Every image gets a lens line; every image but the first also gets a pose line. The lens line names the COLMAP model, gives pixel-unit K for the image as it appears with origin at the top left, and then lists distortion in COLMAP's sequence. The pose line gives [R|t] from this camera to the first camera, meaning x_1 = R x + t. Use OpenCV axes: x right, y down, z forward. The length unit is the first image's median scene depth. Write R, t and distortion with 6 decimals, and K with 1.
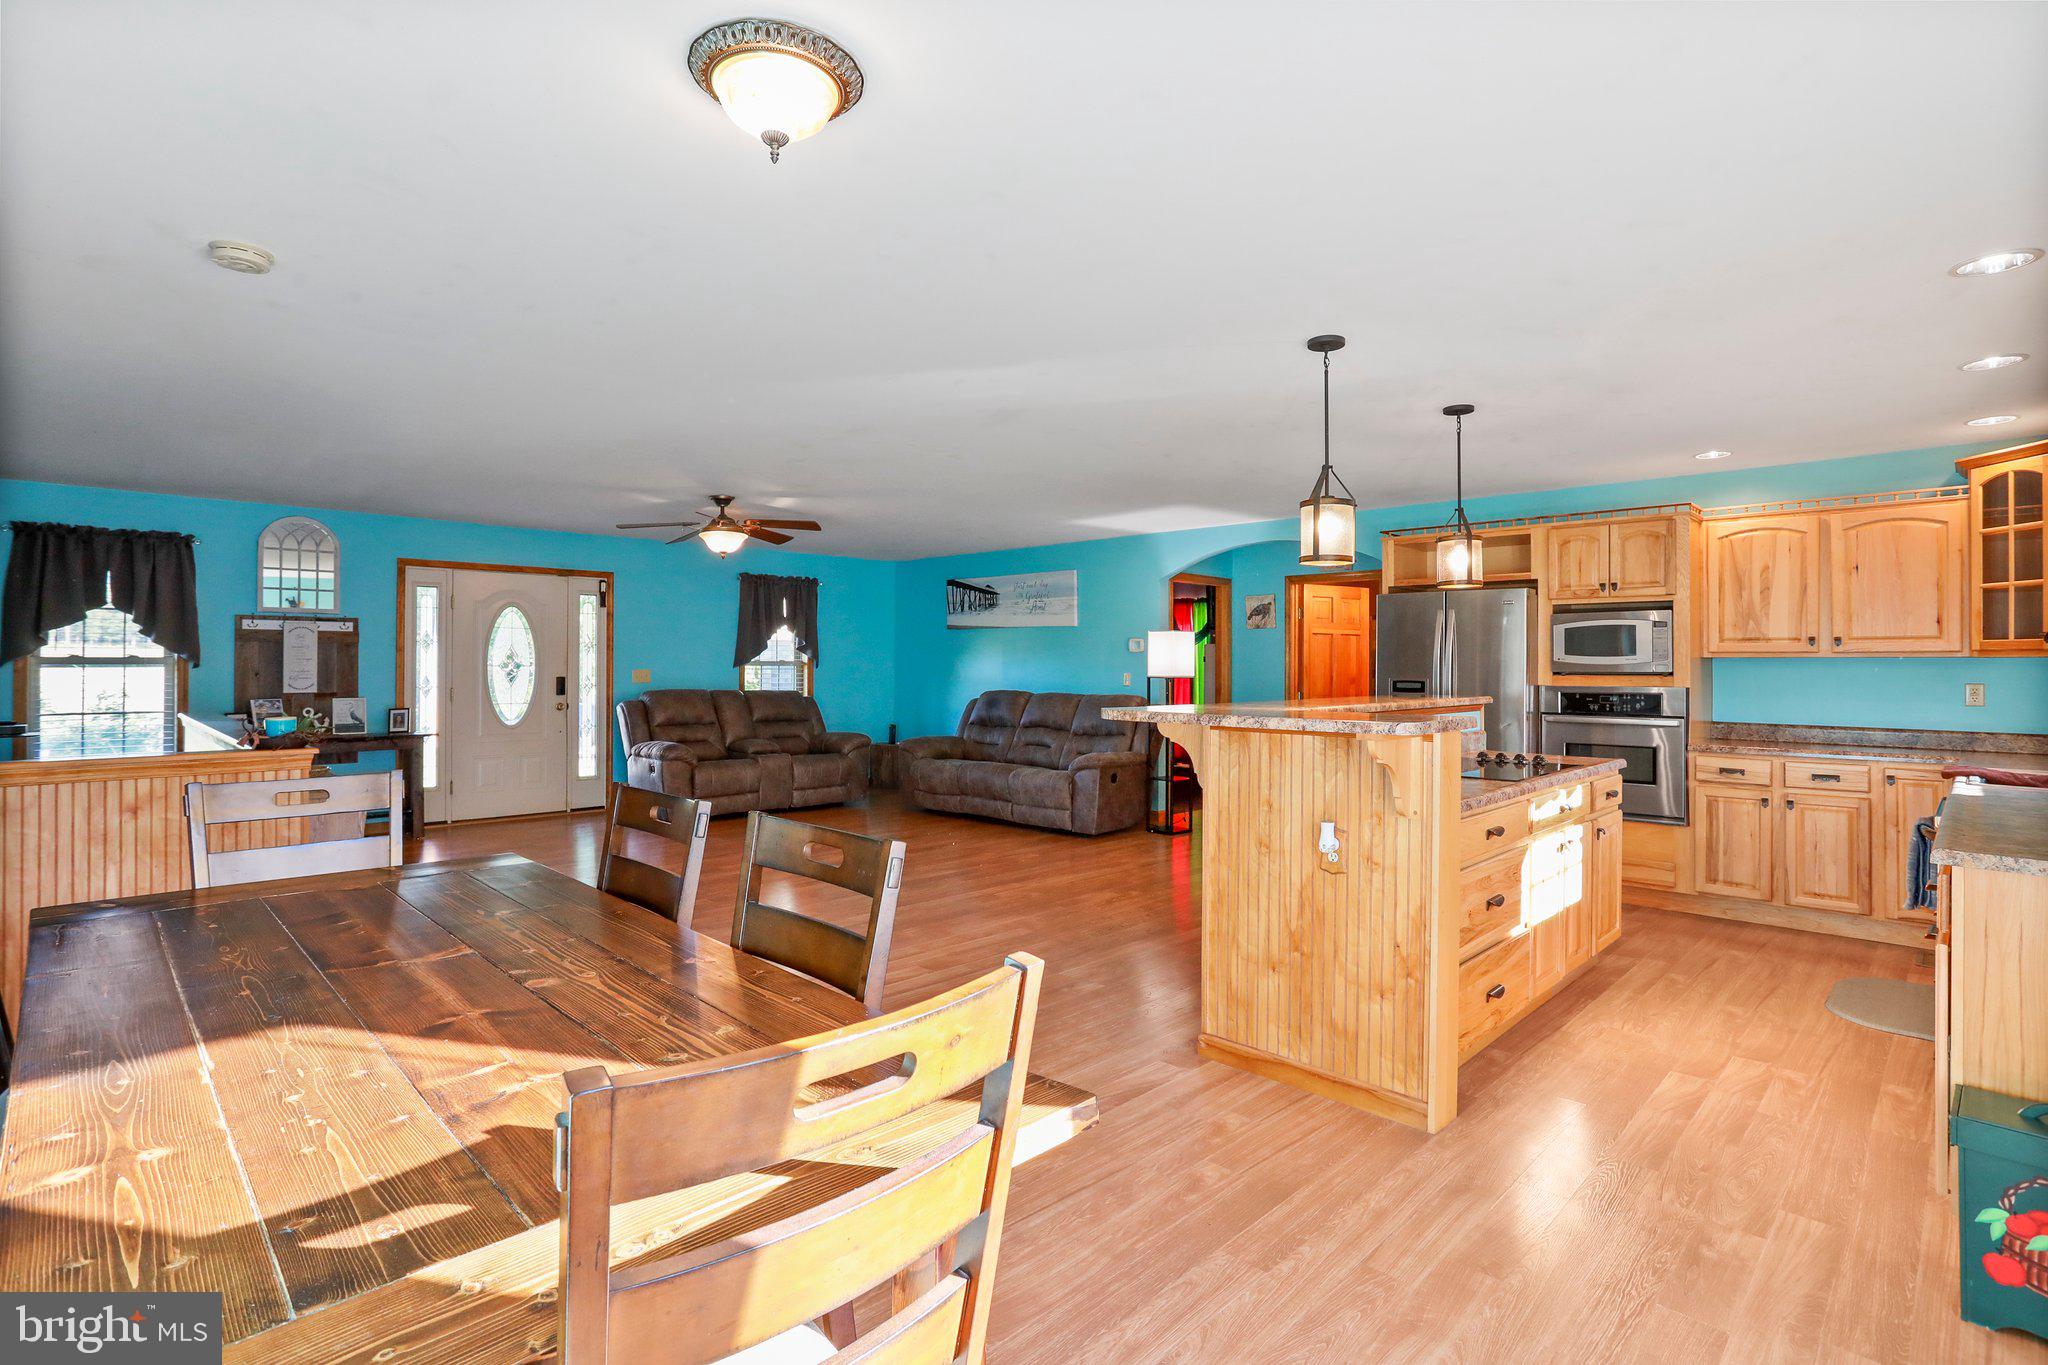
lens RADIAL K [[997.1, 0, 1021.1], [0, 997.1, 656.6], [0, 0, 1]] dist [-0.065114, 0.036787]
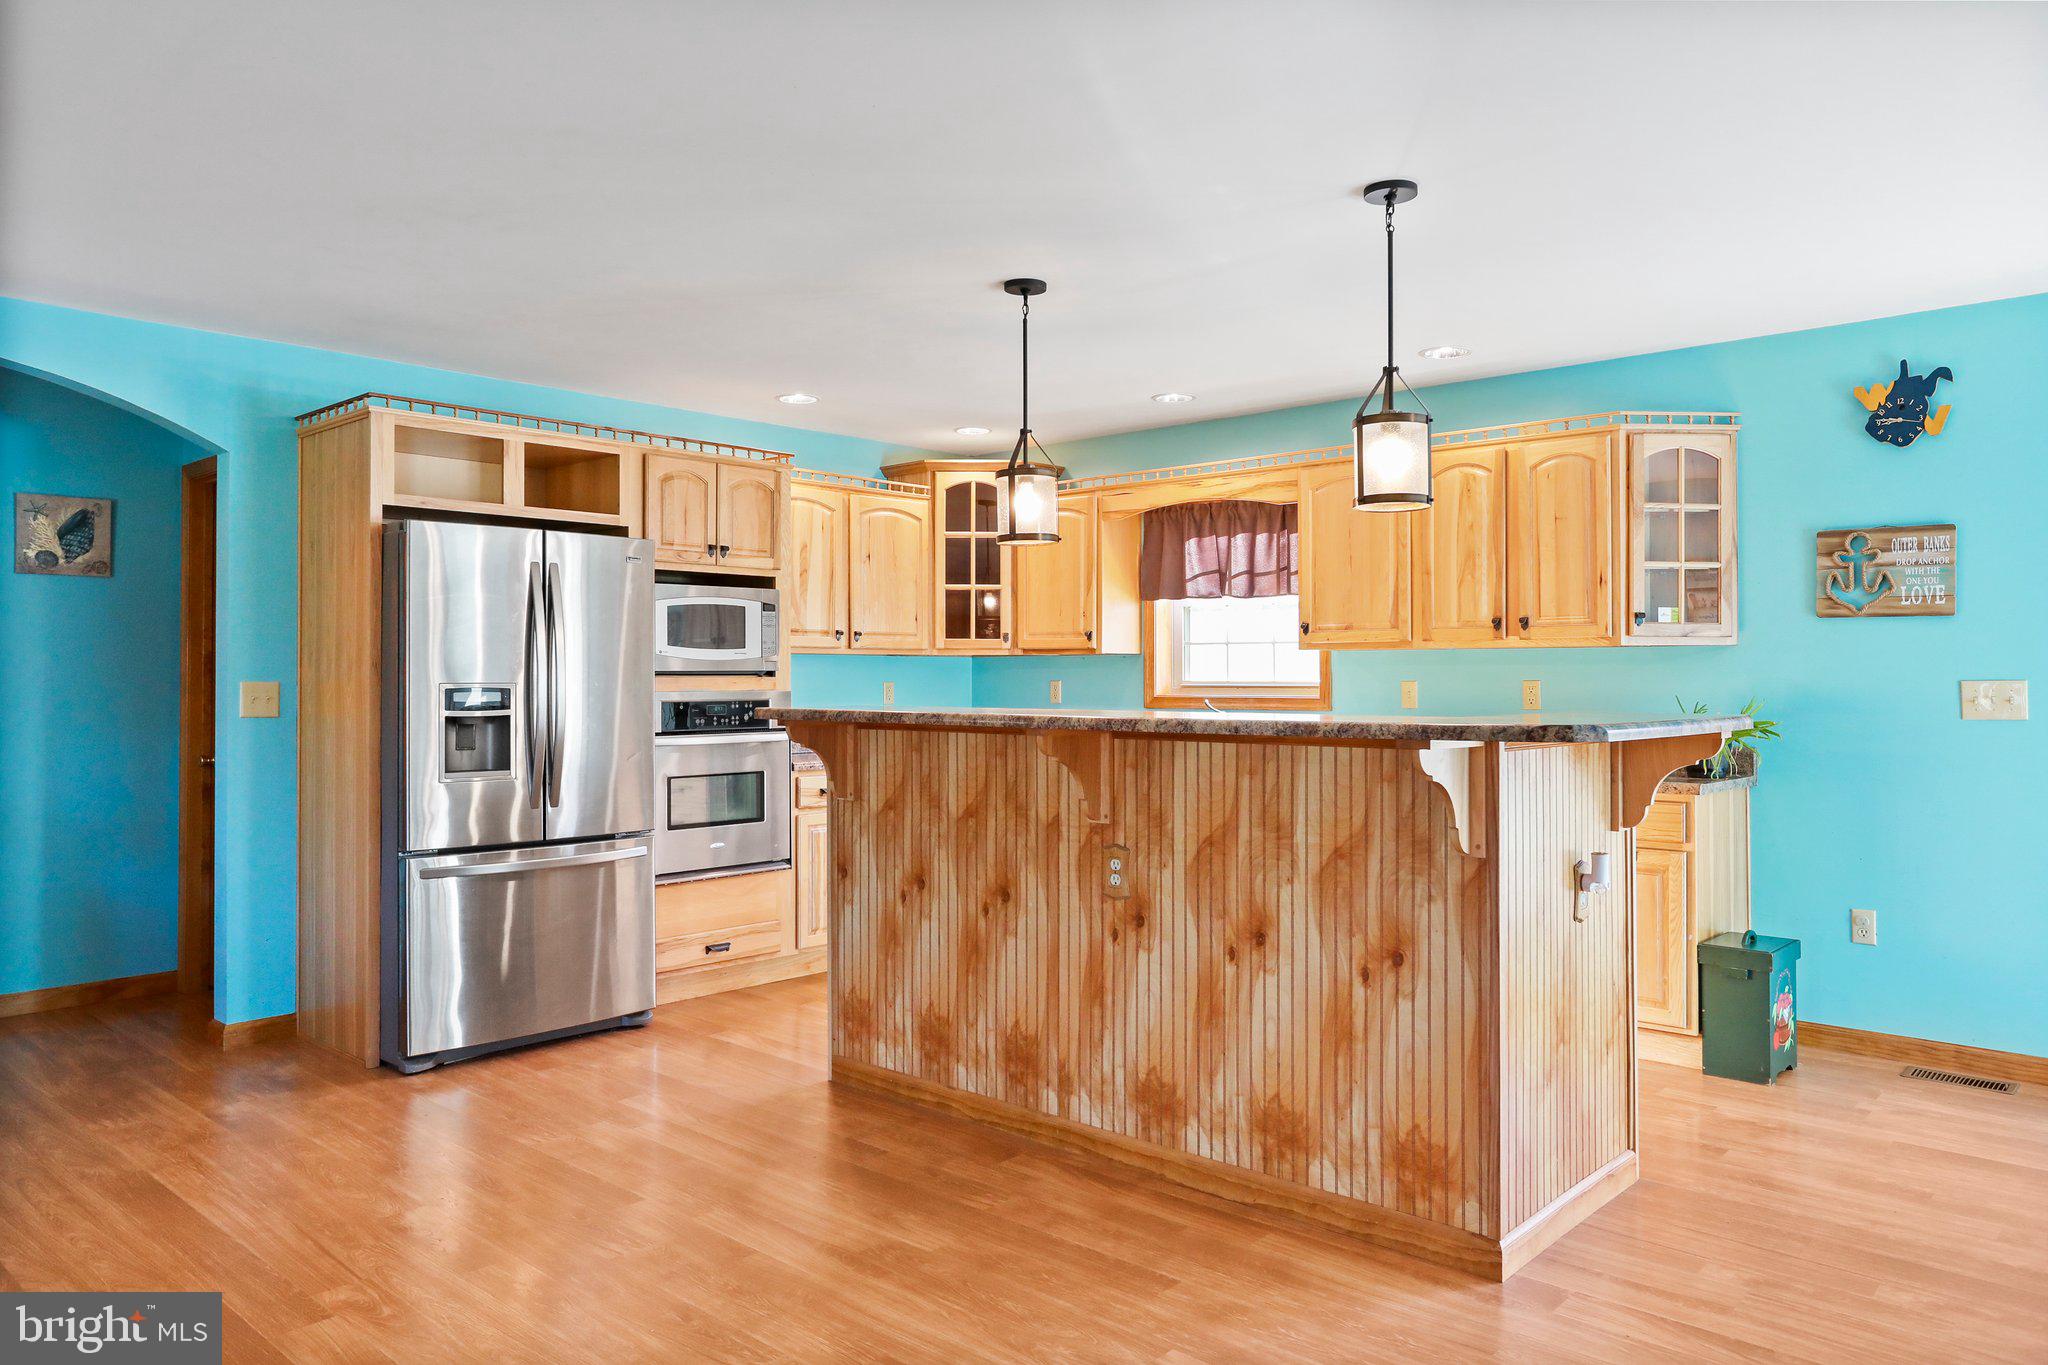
lens RADIAL K [[1389.7, 0, 1018.5], [0, 1389.7, 667.8], [0, 0, 1]] dist [-0.025782, 0.033388]
pose [[-0.045839, 0.004583, 0.998938, -0.310265], [-0.007246, 0.999962, -0.004920, 0.012627], [-0.998923, -0.007464, -0.045804, 0.621307]]
